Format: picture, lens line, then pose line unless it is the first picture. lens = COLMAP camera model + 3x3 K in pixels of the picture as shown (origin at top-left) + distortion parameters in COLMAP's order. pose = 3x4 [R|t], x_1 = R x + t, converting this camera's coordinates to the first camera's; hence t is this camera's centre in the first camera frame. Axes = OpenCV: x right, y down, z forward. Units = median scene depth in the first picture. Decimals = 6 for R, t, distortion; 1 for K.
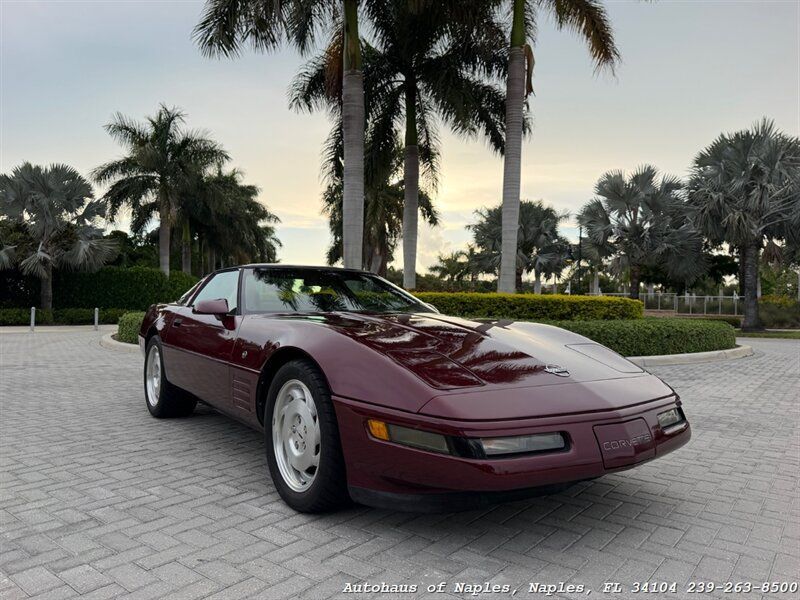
lens RADIAL K [[572.1, 0, 402.9], [0, 572.1, 303.5], [0, 0, 1]] dist [0.002041, -0.005193]
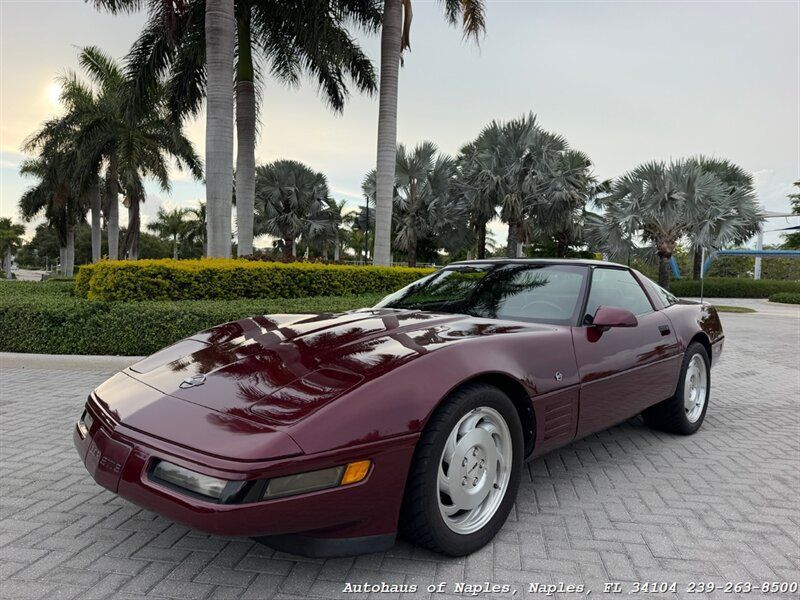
lens RADIAL K [[561.8, 0, 397.4], [0, 561.8, 305.6], [0, 0, 1]] dist [0.044377, -0.058933]
pose [[0.870906, -0.018730, 0.491092, -0.133250], [-0.015896, 0.997677, 0.066241, -0.006552], [-0.491192, -0.065497, 0.868585, 0.100460]]
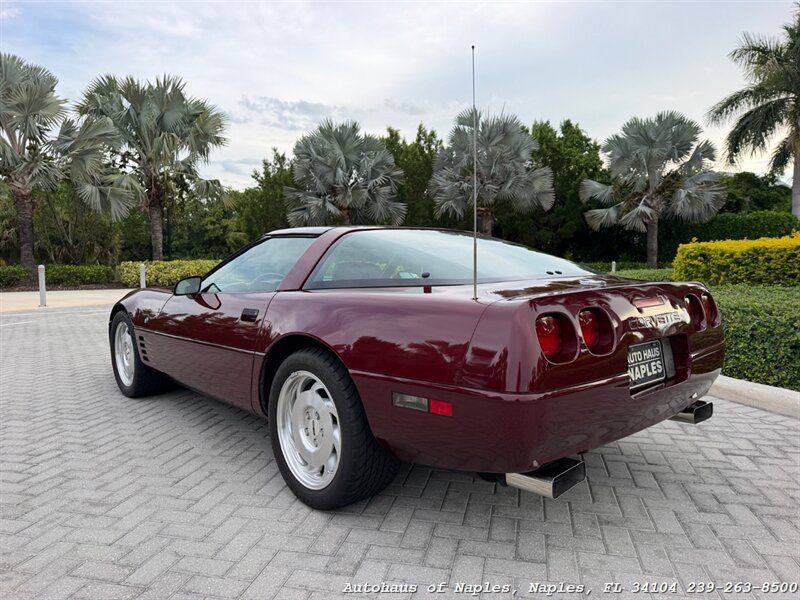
lens RADIAL K [[558.8, 0, 404.3], [0, 558.8, 314.2], [0, 0, 1]] dist [0.046445, -0.057794]
pose [[0.435726, 0.077200, -0.896763, 0.078436], [0.018562, 0.995332, 0.094705, -0.002226], [0.899888, -0.057911, 0.432259, 0.163447]]
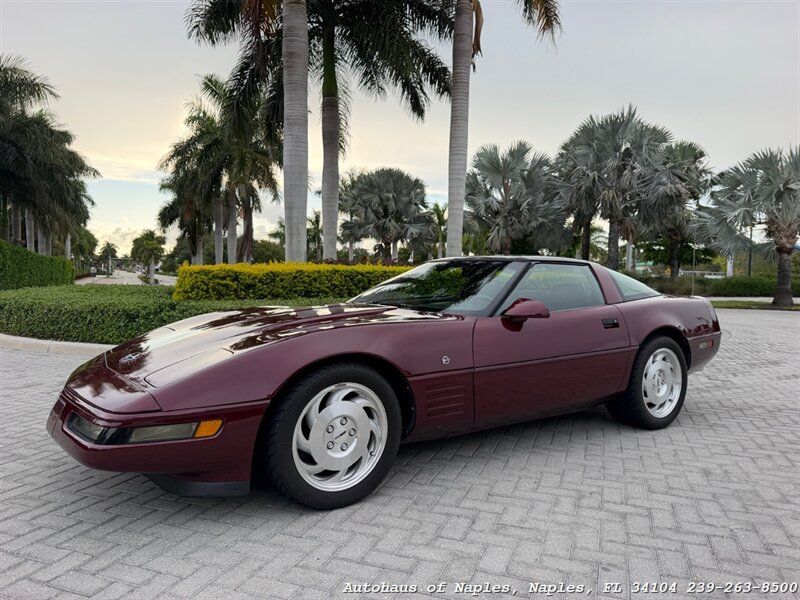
lens RADIAL K [[562.0, 0, 401.6], [0, 562.0, 296.8], [0, 0, 1]] dist [0.057922, -0.082713]
pose [[0.949594, -0.013240, 0.313203, -0.104869], [-0.001786, 0.998863, 0.047638, -0.005730], [-0.313478, -0.045796, 0.948491, 0.073321]]
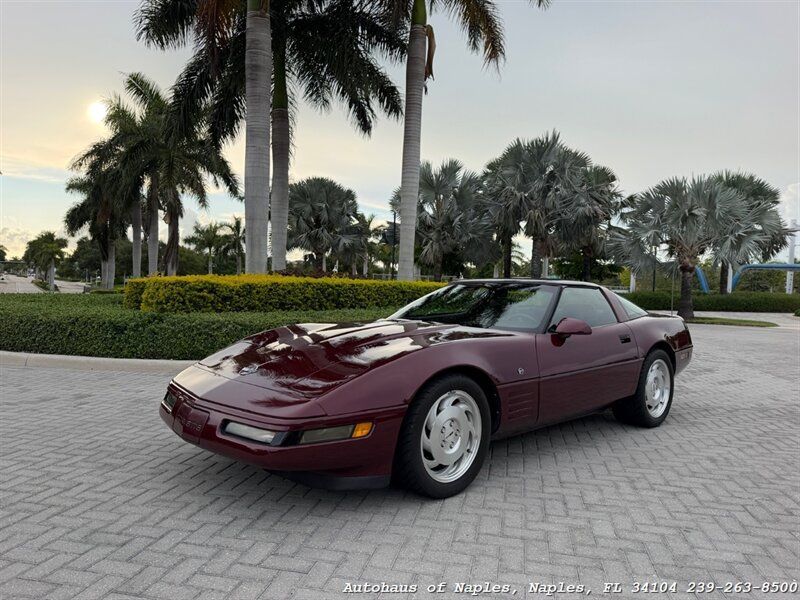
lens RADIAL K [[561.3, 0, 401.0], [0, 561.3, 304.8], [0, 0, 1]] dist [0.065600, -0.093872]
pose [[0.892491, -0.003585, 0.451050, -0.142754], [-0.018128, 0.998875, 0.043809, -0.008398], [-0.450700, -0.047276, 0.891423, 0.071444]]
